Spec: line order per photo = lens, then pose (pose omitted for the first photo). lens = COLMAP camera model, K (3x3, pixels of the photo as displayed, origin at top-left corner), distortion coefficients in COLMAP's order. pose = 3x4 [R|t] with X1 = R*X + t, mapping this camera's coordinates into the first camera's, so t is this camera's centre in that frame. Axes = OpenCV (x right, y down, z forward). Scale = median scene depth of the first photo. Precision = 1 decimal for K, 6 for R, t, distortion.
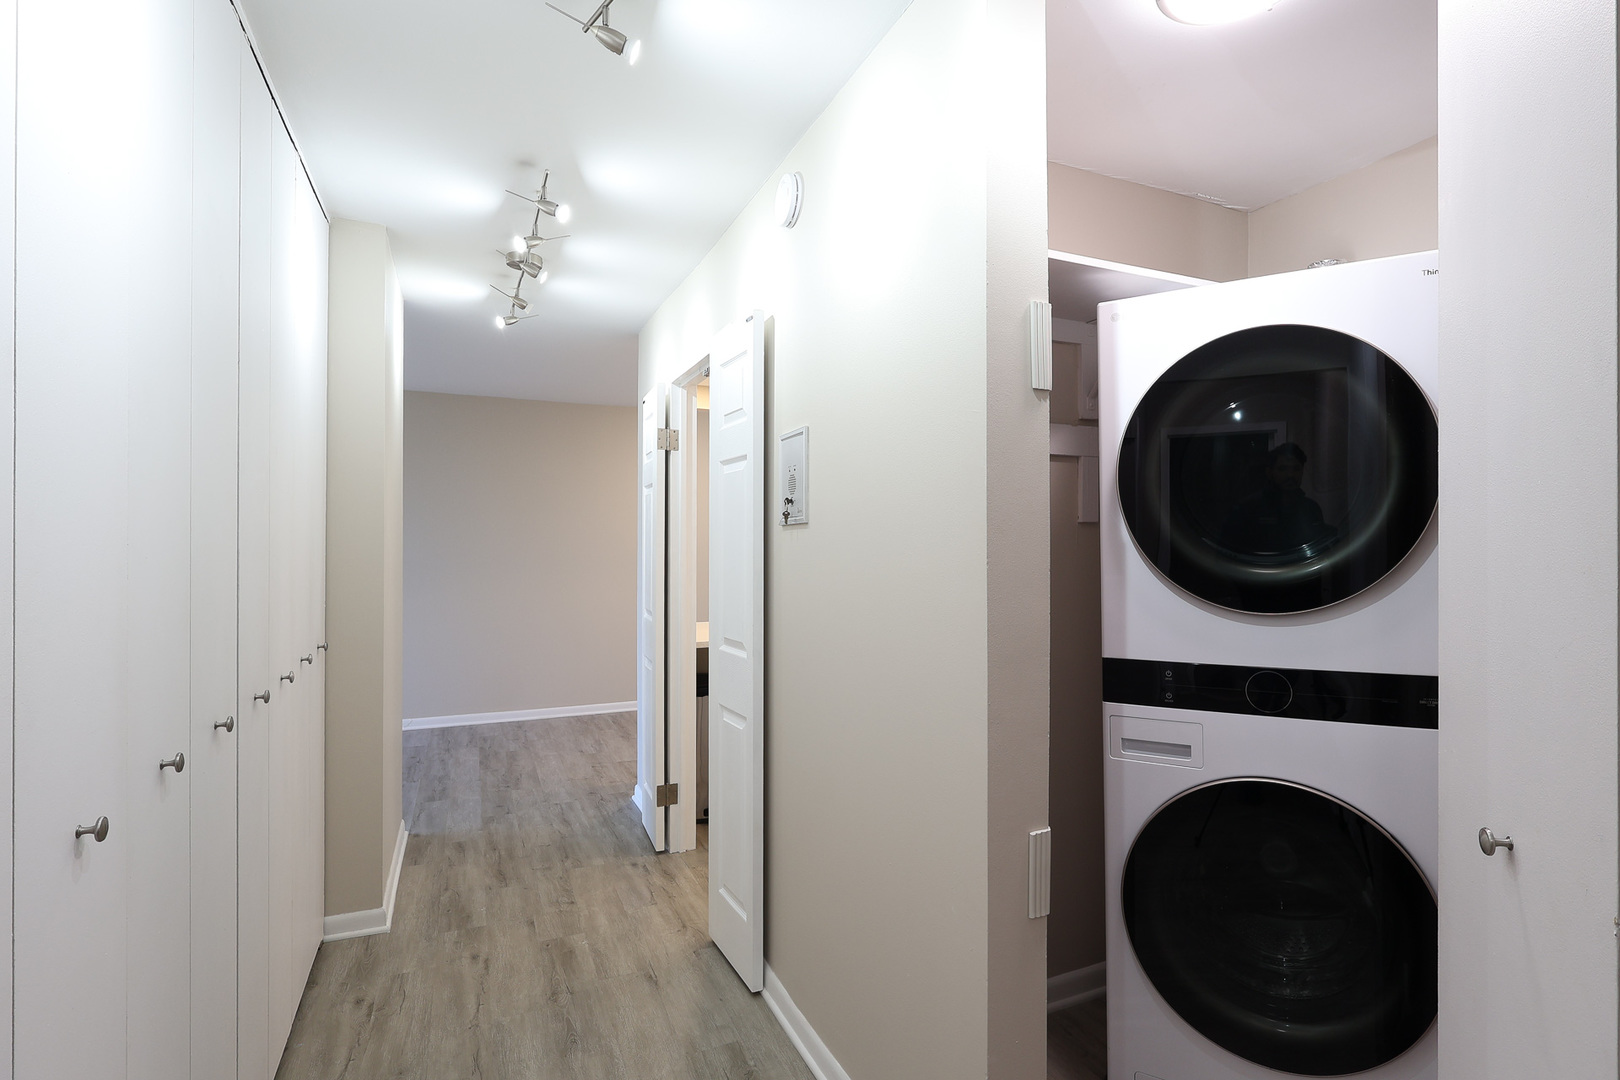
lens RADIAL K [[773.7, 0, 785.2], [0, 773.7, 532.3], [0, 0, 1]] dist [0.000289, -0.000785]
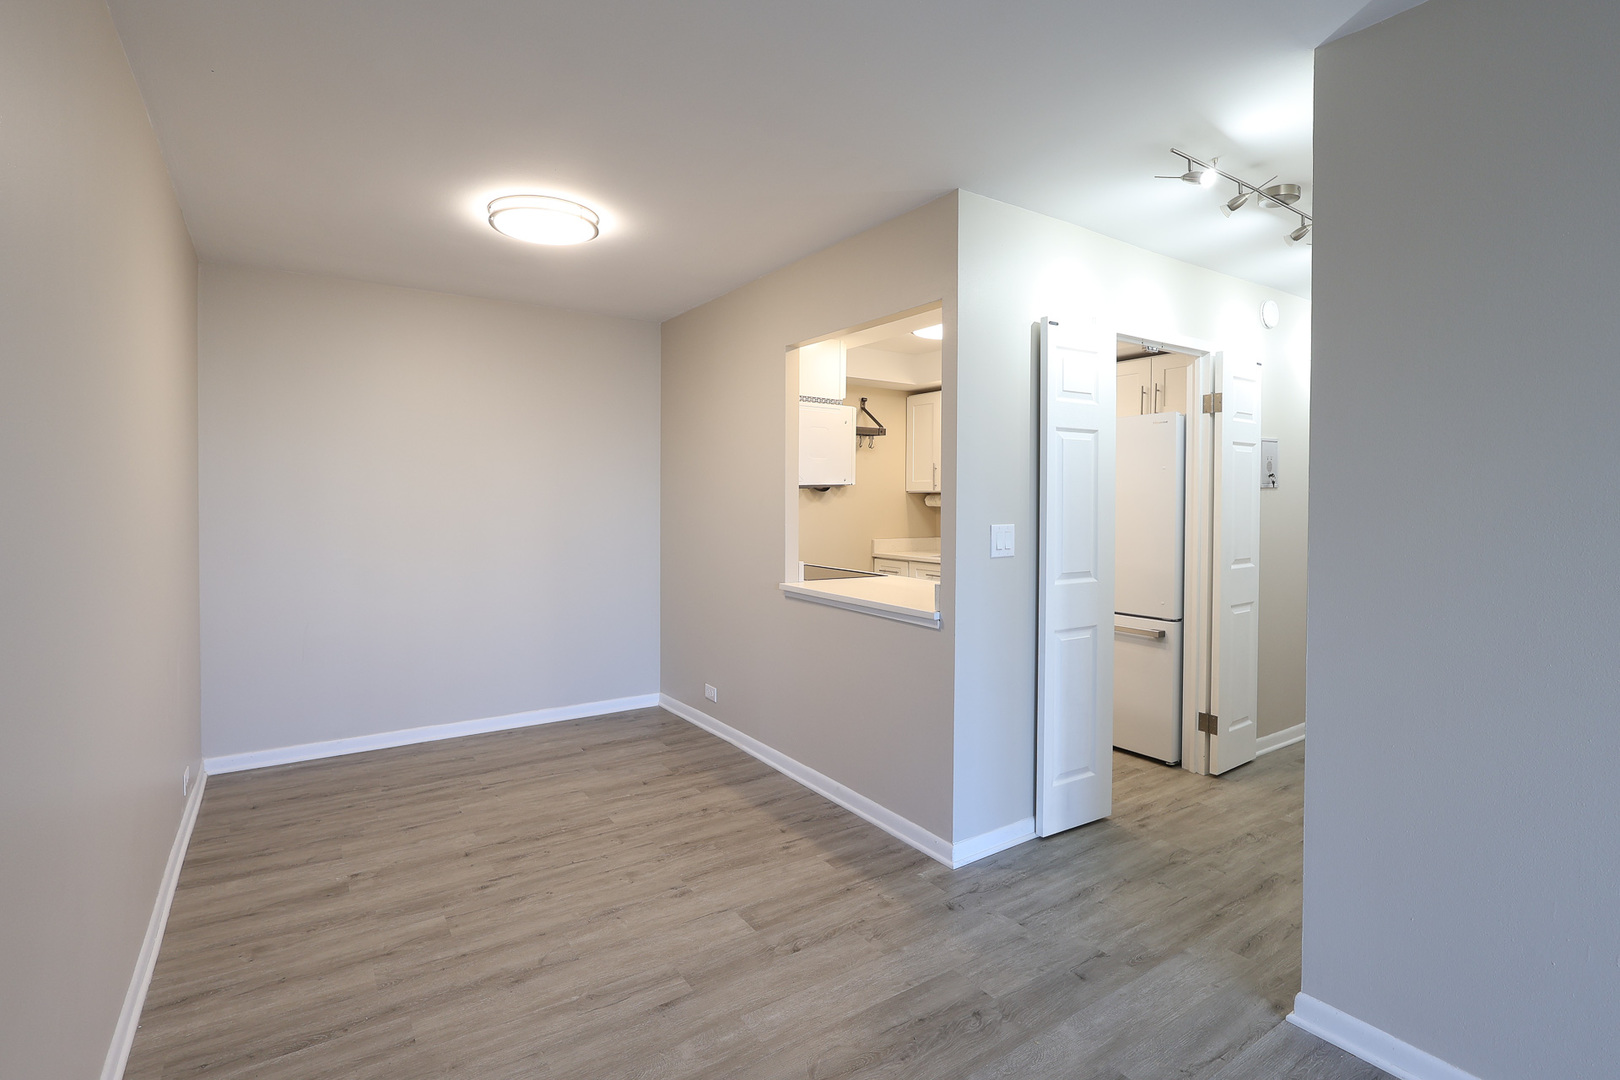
lens RADIAL K [[773.7, 0, 785.2], [0, 773.7, 532.3], [0, 0, 1]] dist [0.000289, -0.000785]
pose [[-0.173023, -0.046961, 0.983798, -0.906189], [-0.017897, 0.998848, 0.044532, 0.017838], [-0.984755, -0.009902, -0.173664, 1.377635]]
